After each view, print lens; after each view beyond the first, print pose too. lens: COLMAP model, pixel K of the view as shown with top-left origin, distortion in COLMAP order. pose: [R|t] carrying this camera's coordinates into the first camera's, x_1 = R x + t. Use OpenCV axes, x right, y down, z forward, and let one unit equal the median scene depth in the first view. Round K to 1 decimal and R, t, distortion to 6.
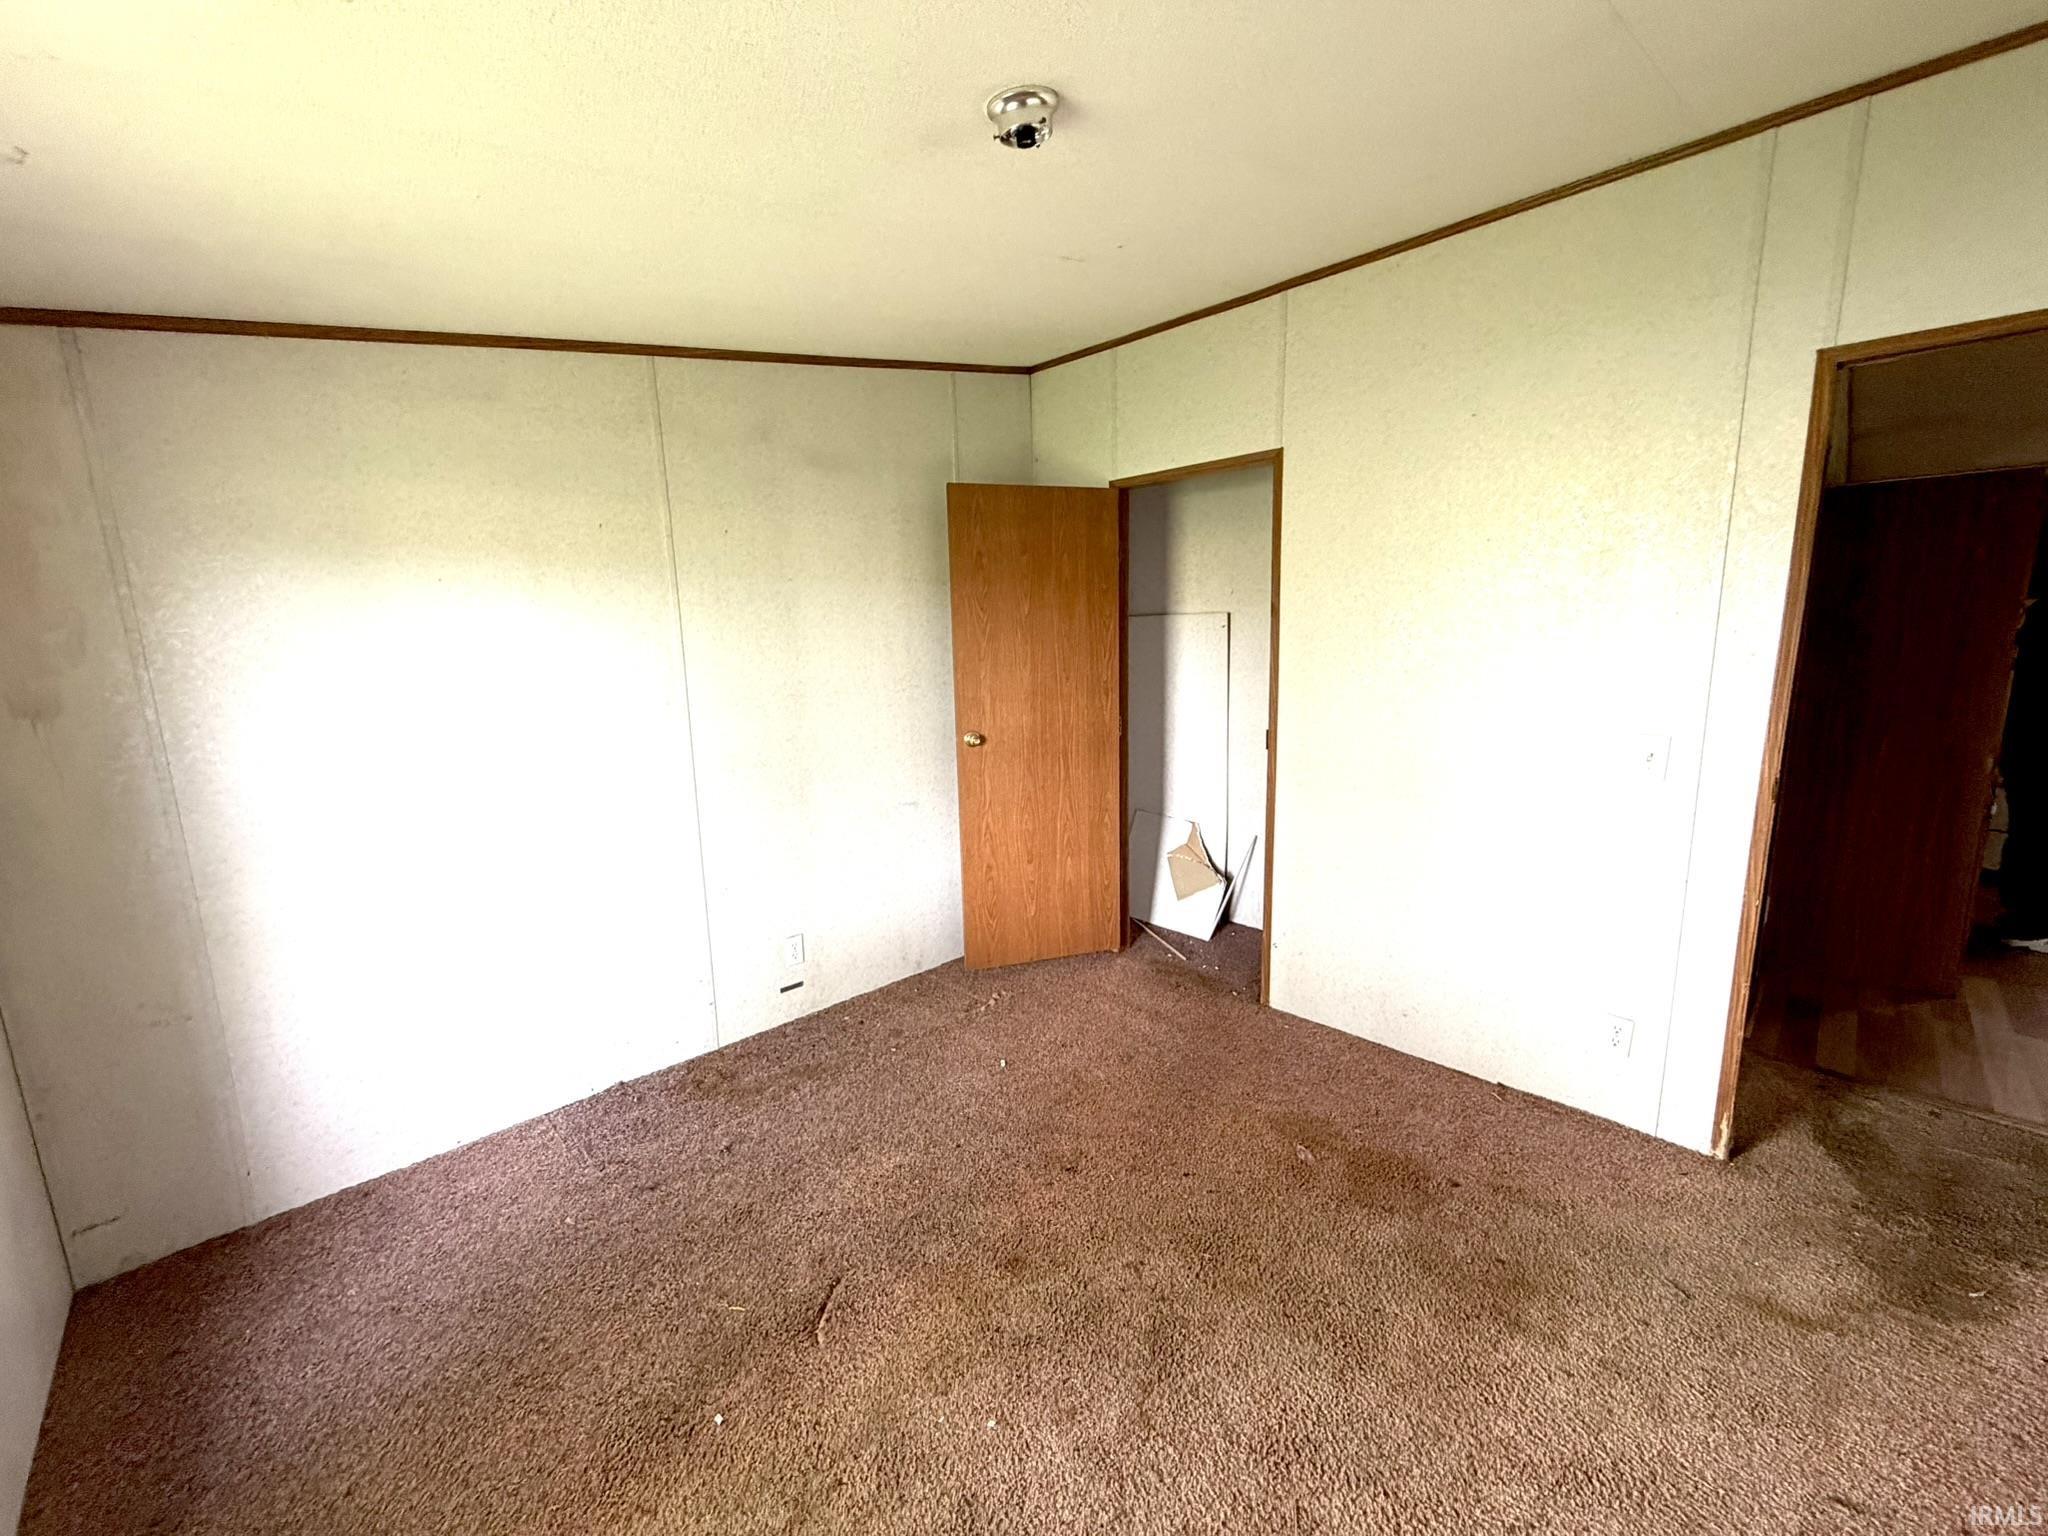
lens RADIAL K [[809.8, 0, 1024.0], [0, 809.8, 768.0], [0, 0, 1]] dist [-0.000804, -0.000039]
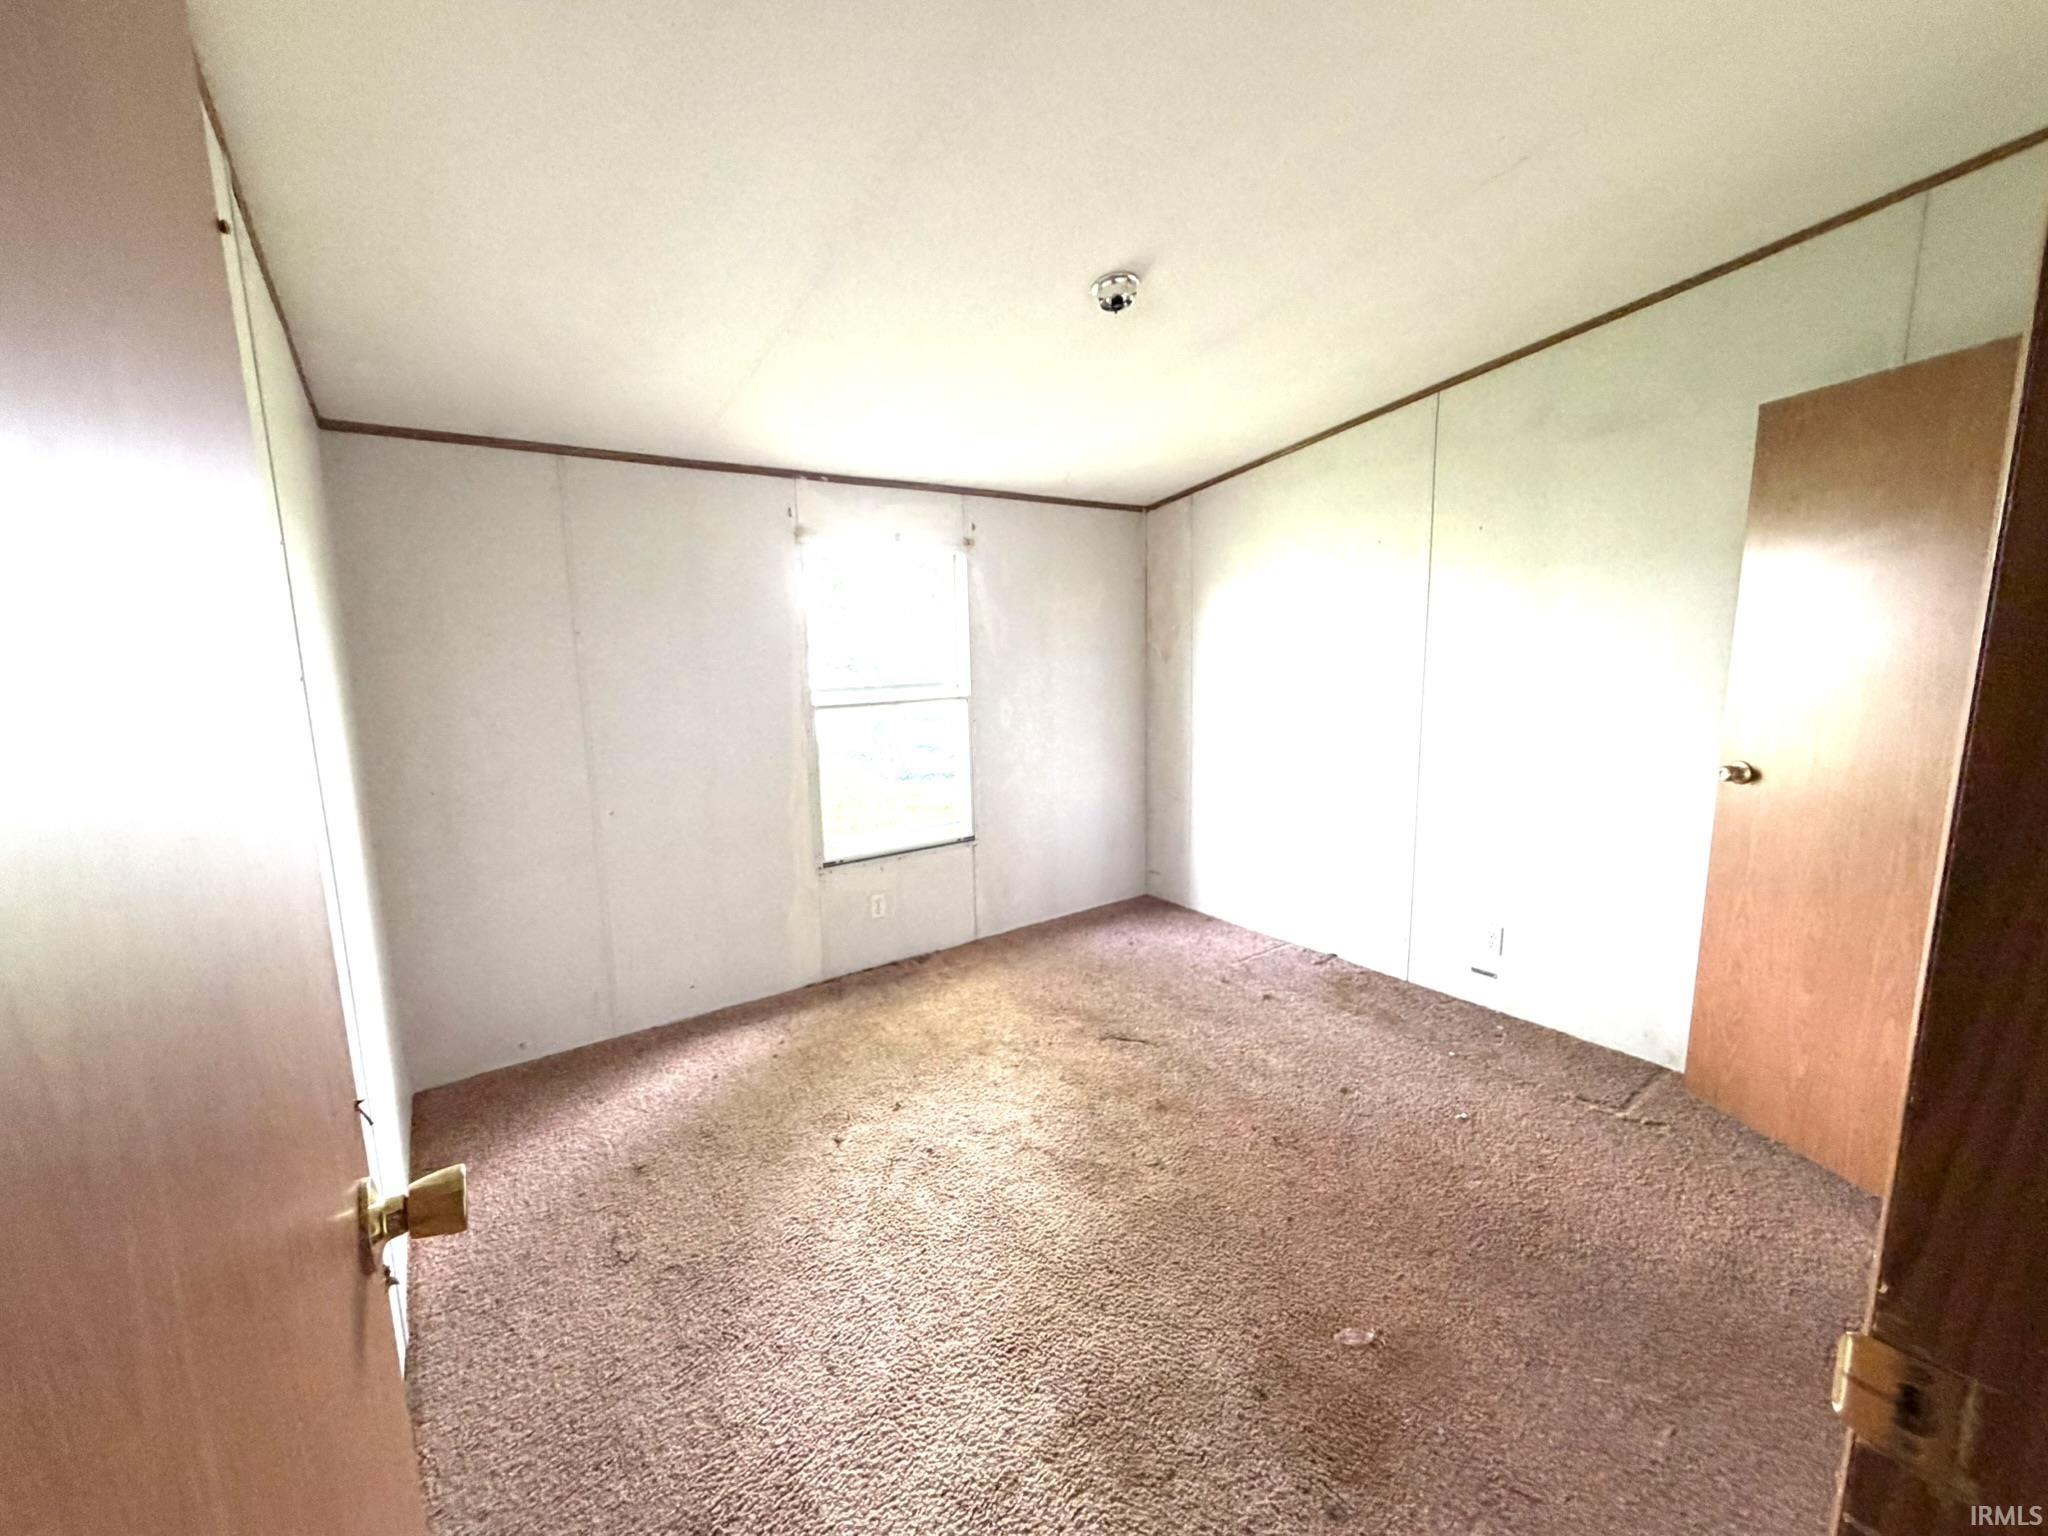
lens RADIAL K [[825.5, 0, 1019.3], [0, 825.5, 767.5], [0, 0, 1]] dist [0.009320, 0.000294]
pose [[-0.144744, 0.174180, -0.974018, 1.068787], [-0.142956, 0.970375, 0.194773, -0.134004], [0.979088, 0.167434, -0.115556, 0.722939]]
